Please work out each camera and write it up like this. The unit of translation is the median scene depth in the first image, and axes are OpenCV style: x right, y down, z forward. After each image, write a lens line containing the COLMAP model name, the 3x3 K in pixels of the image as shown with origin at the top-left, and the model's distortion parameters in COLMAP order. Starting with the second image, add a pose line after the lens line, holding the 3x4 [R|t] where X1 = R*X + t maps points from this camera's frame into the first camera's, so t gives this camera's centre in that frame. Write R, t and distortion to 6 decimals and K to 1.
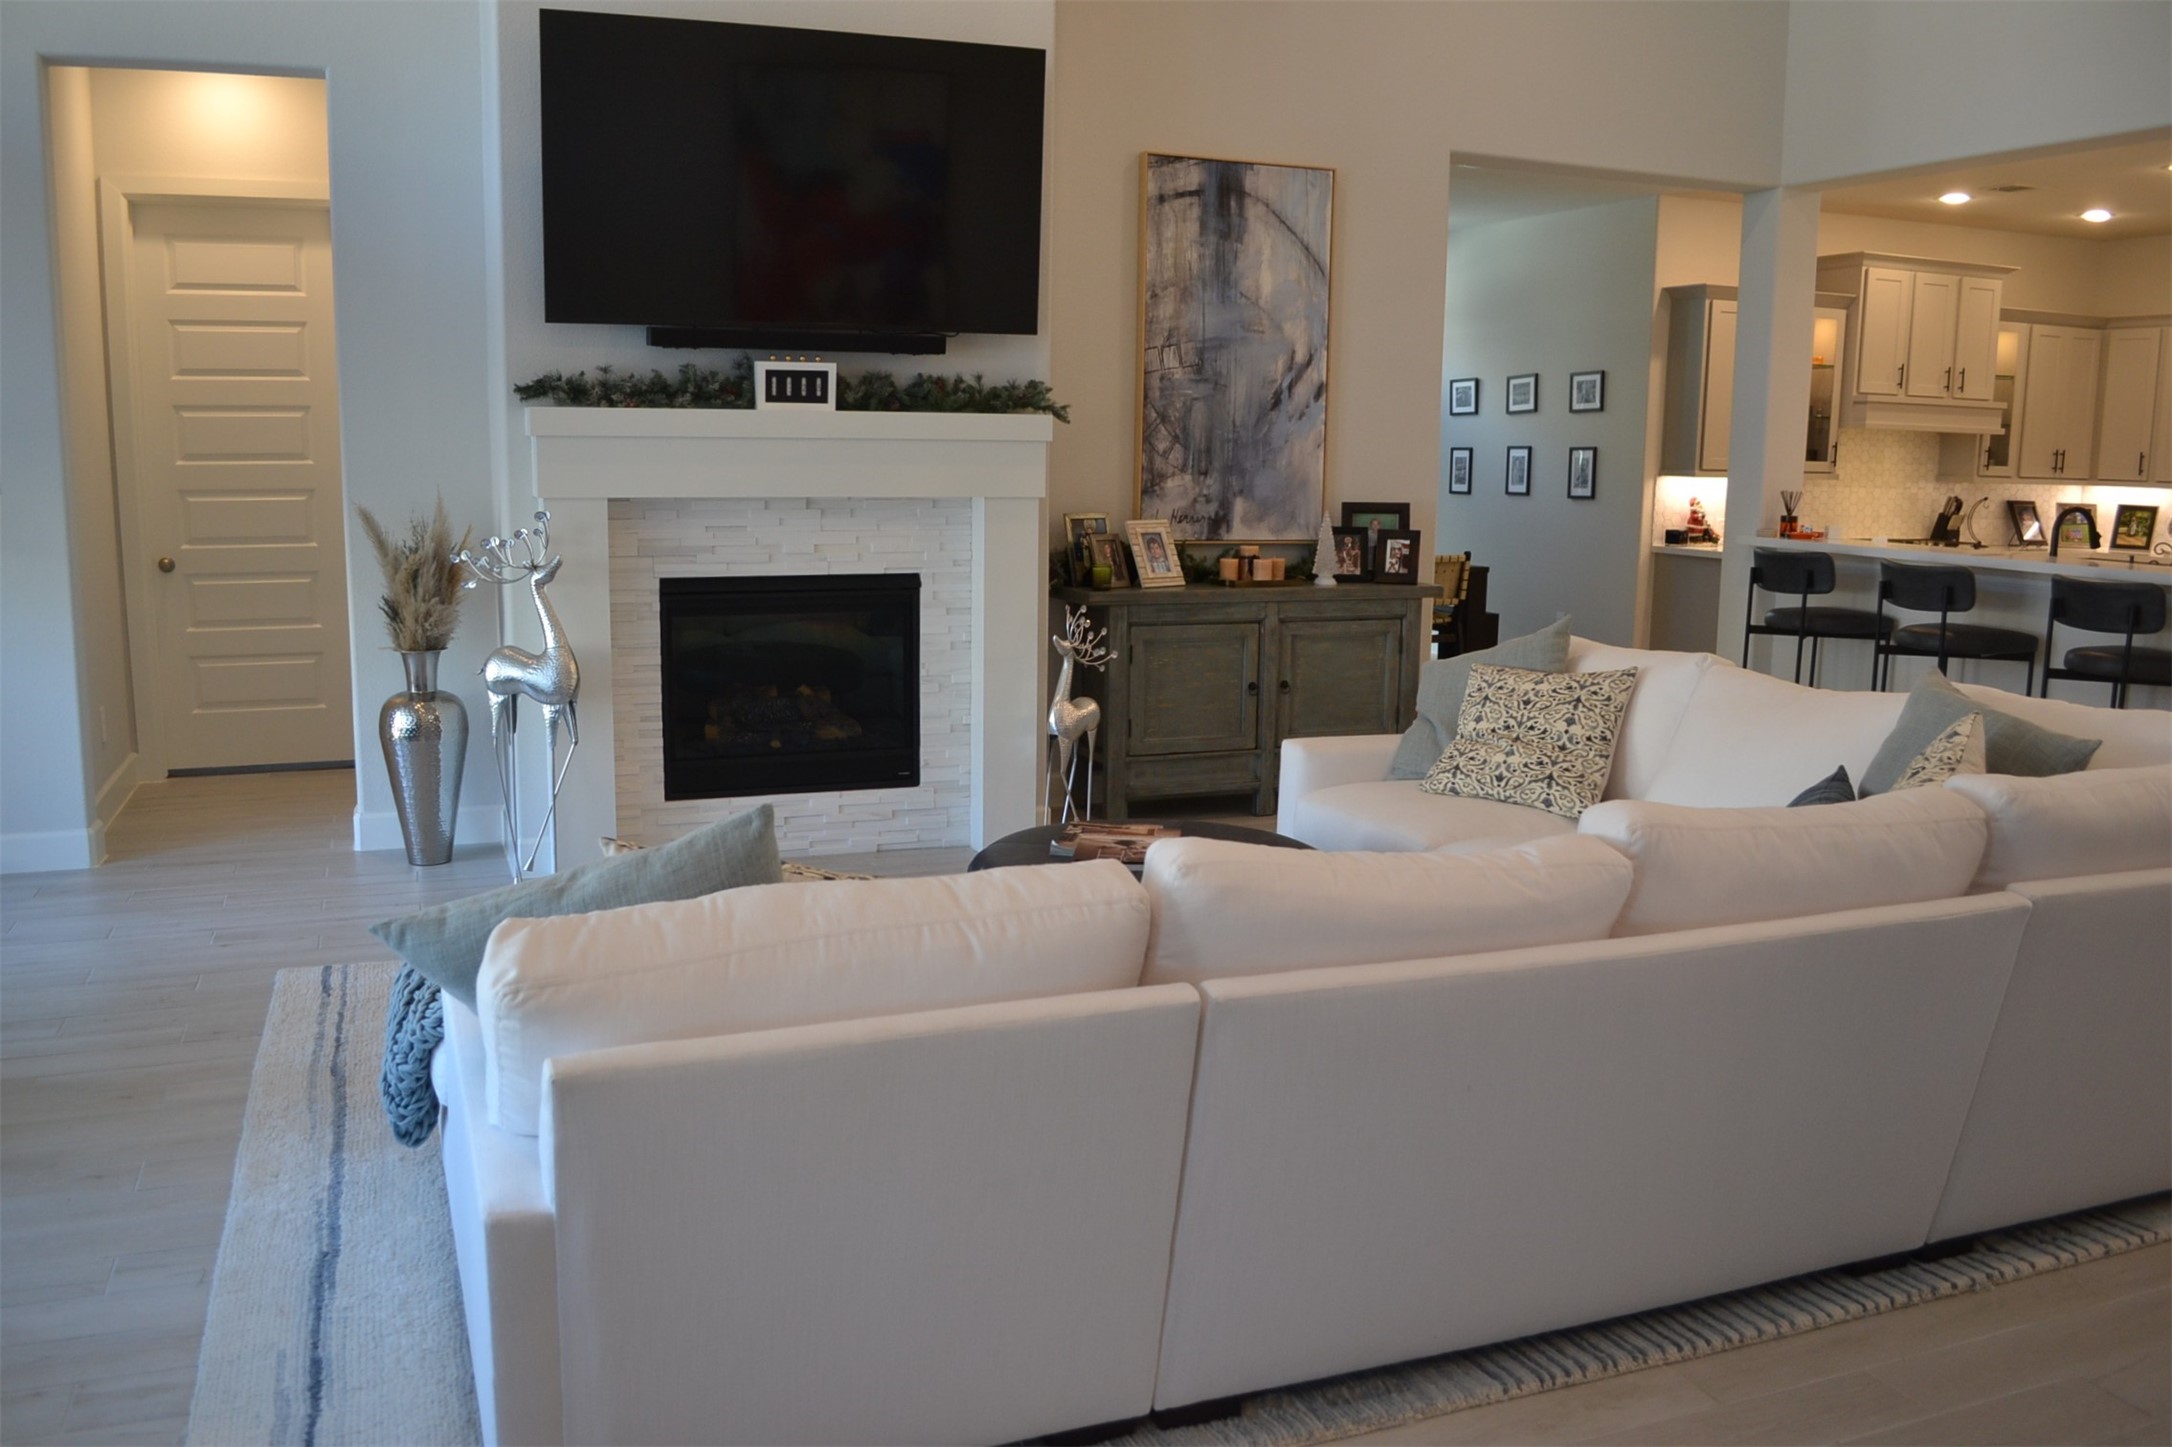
lens RADIAL K [[1740.2, 0, 1062.8], [0, 1740.2, 740.2], [0, 0, 1]] dist [-0.089153, 0.017693]
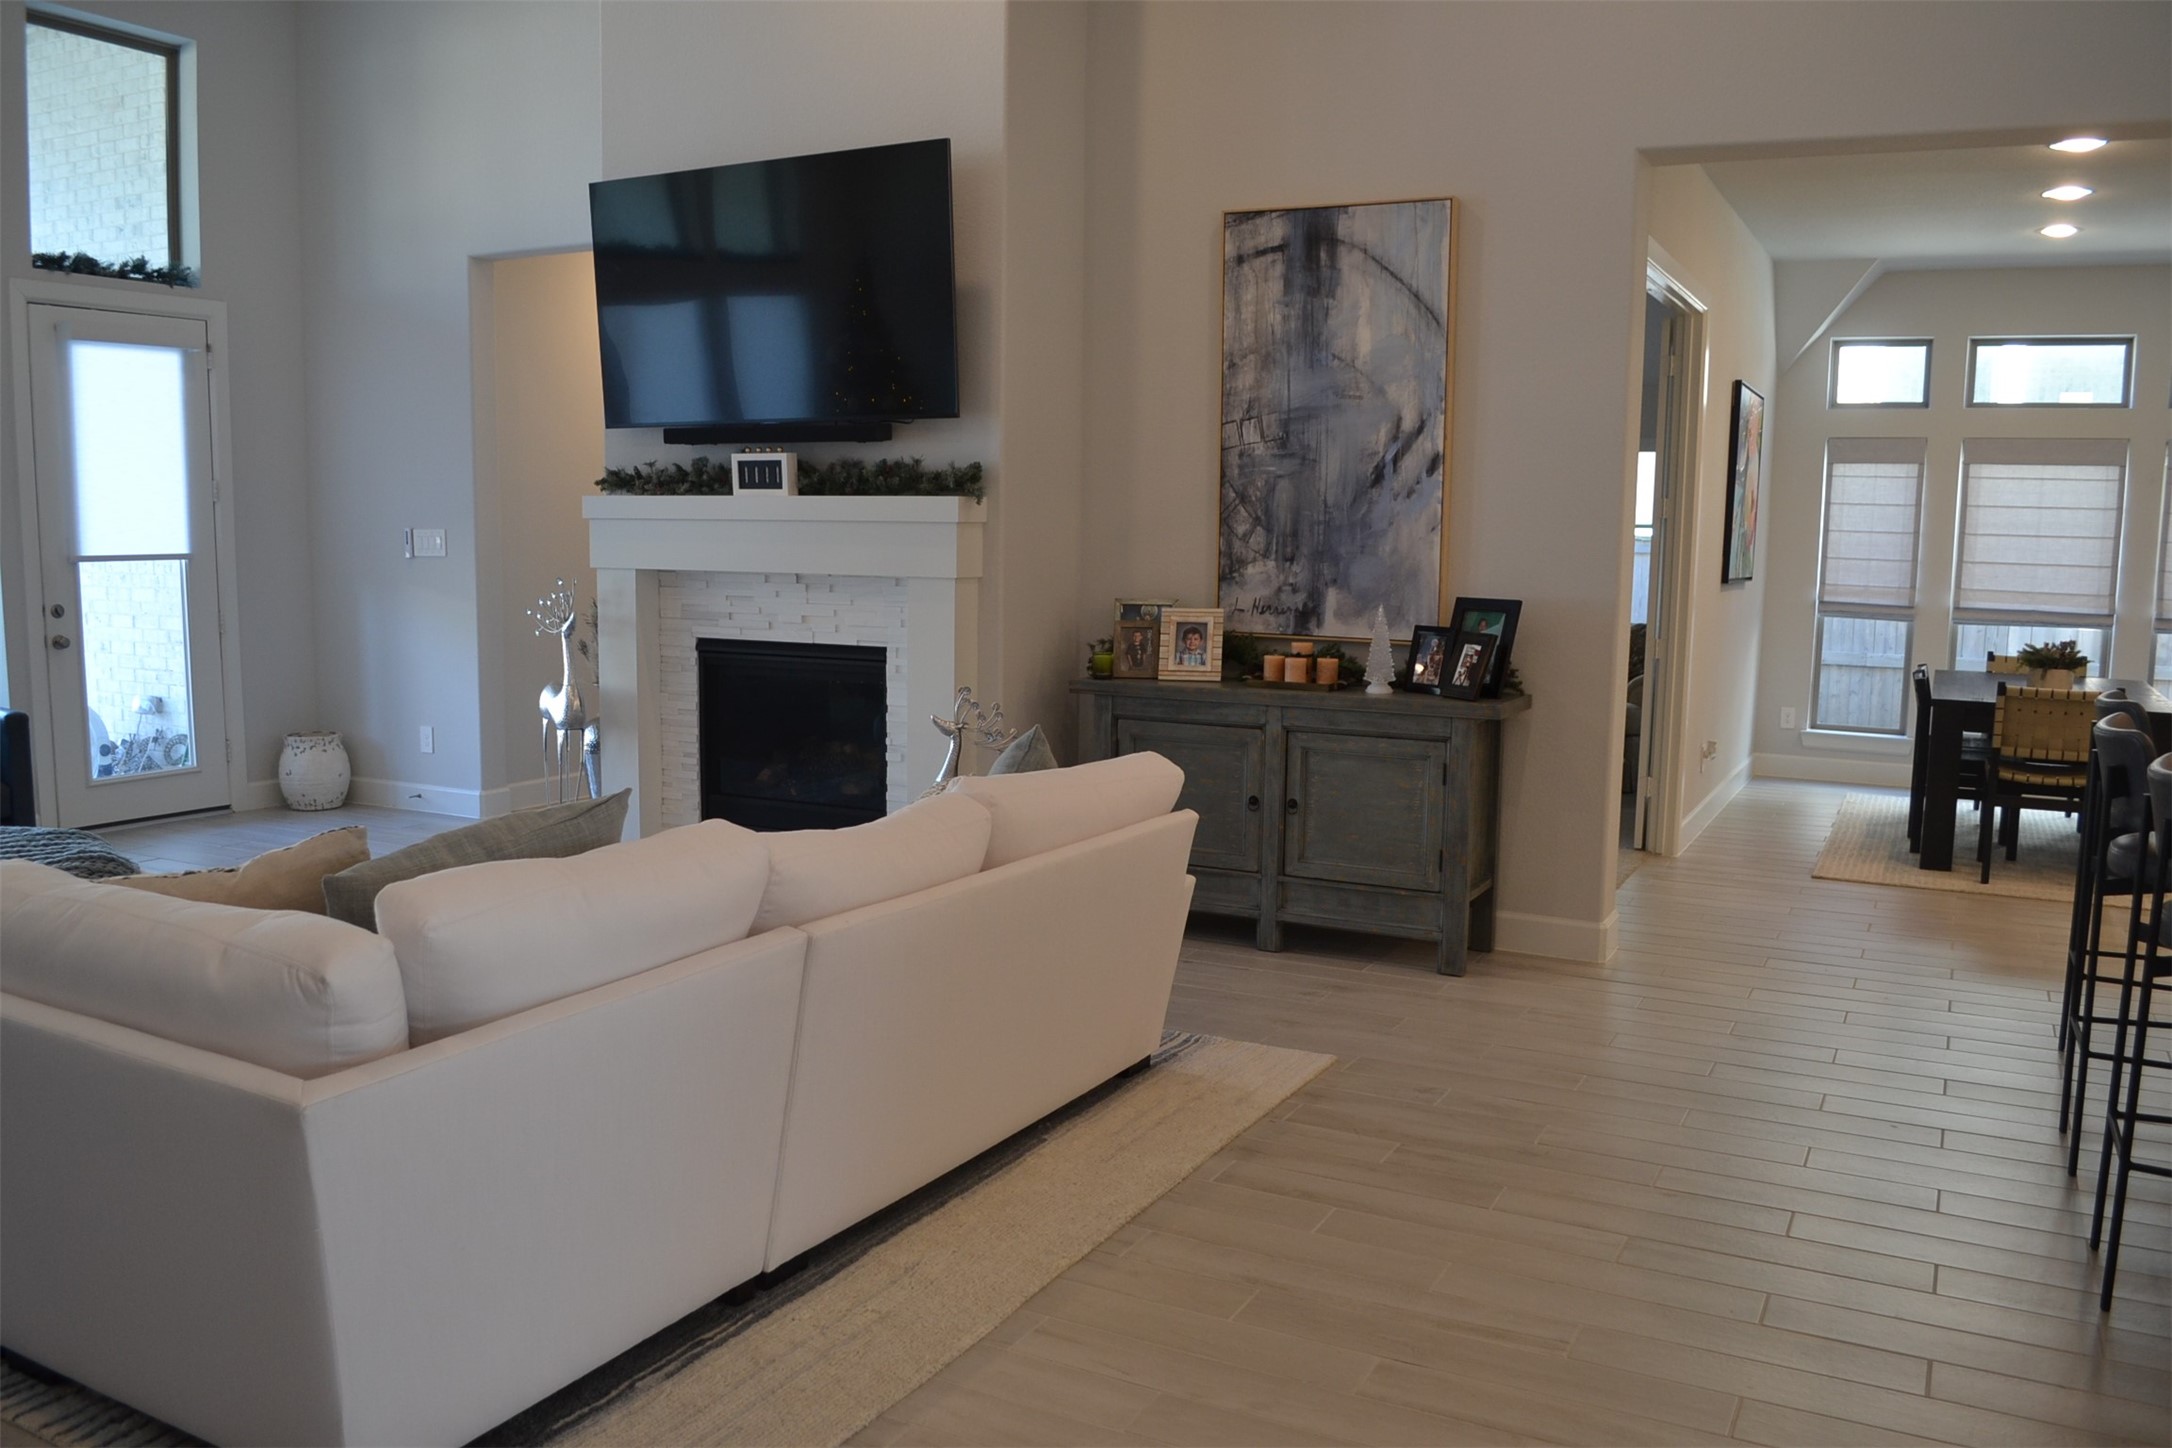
lens RADIAL K [[1715.1, 0, 1087.3], [0, 1715.1, 751.6], [0, 0, 1]] dist [-0.089806, 0.012262]
pose [[0.656625, 0.096196, -0.748057, 0.667646], [-0.130404, 0.991375, 0.013020, -0.053198], [0.742858, 0.089000, 0.663507, 0.344371]]
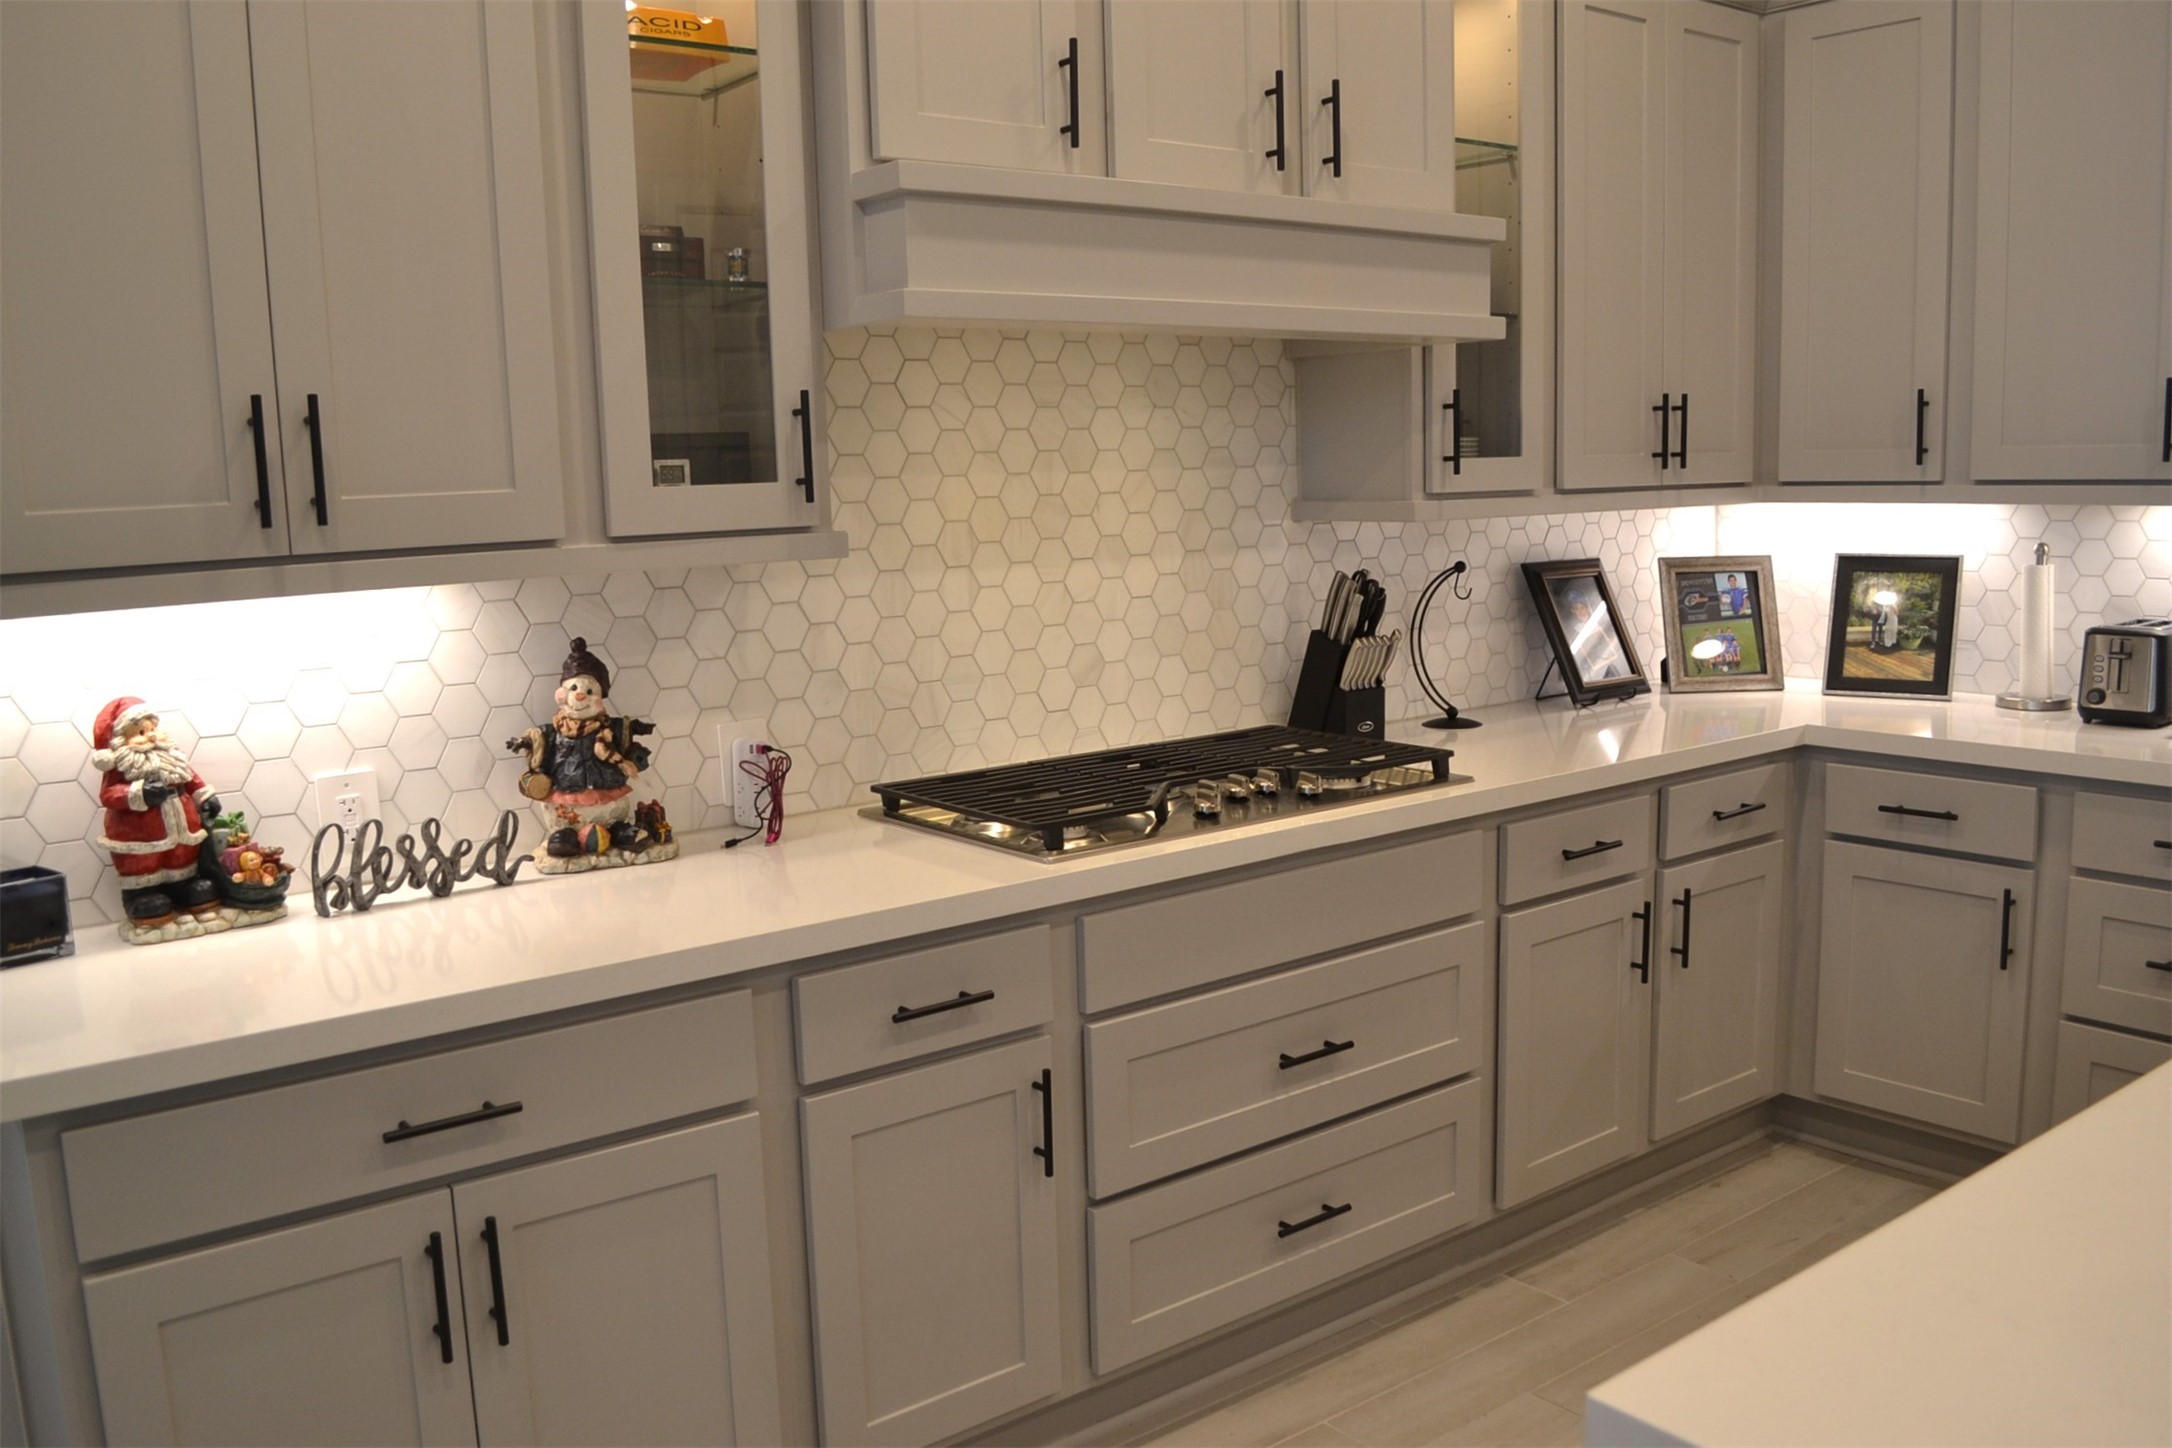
lens RADIAL K [[1740.2, 0, 1062.8], [0, 1740.2, 740.7], [0, 0, 1]] dist [-0.089153, 0.017693]
pose [[0.961702, -0.085099, 0.260553, 0.627365], [0.088548, 0.996071, -0.001504, -0.187176], [-0.259401, 0.024517, 0.965458, 1.148631]]
